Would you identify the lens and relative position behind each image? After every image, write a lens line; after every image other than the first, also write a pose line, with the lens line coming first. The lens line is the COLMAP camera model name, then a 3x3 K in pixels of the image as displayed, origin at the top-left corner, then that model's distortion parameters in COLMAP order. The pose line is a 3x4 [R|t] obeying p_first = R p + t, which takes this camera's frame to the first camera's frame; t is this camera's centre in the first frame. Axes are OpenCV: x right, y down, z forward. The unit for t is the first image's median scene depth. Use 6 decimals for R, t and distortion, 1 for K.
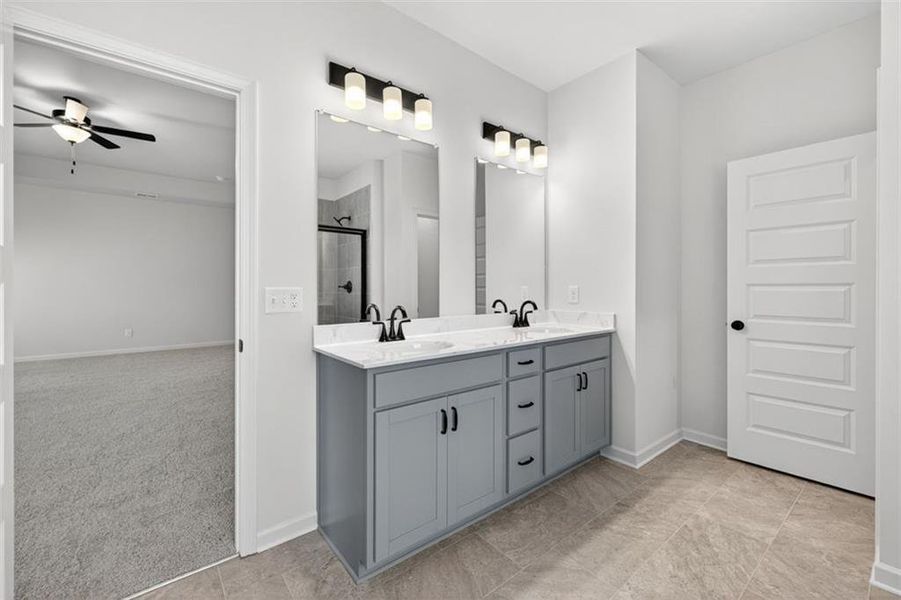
lens RADIAL K [[374.1, 0, 446.3], [0, 374.1, 288.9], [0, 0, 1]] dist [0.001048, 0.000069]
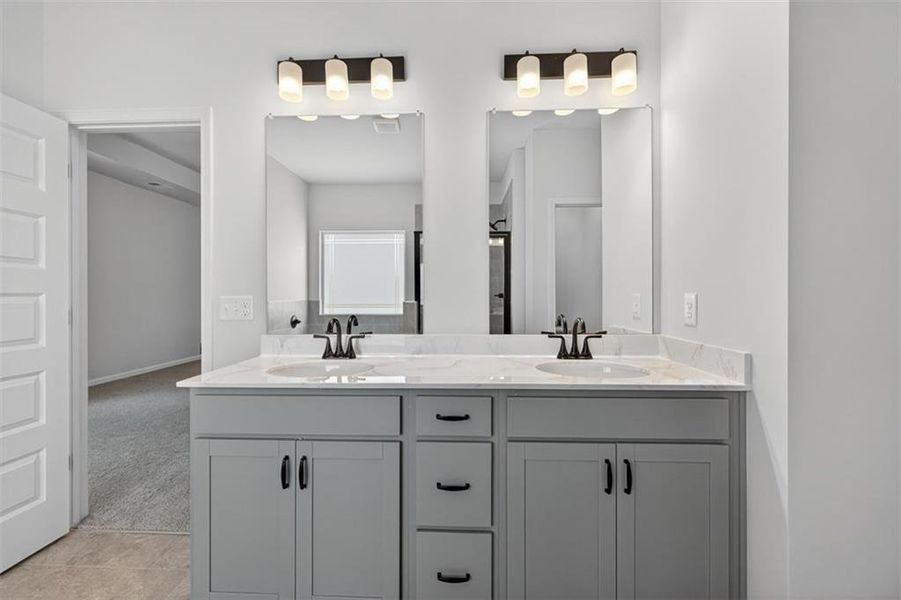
lens RADIAL K [[385.7, 0, 448.4], [0, 385.7, 294.2], [0, 0, 1]] dist [0.004032, 0.000110]
pose [[0.751236, -0.002604, -0.660029, 0.461251], [-0.001570, 0.999982, -0.005733, -0.002591], [0.660032, 0.005343, 0.751218, 0.373795]]
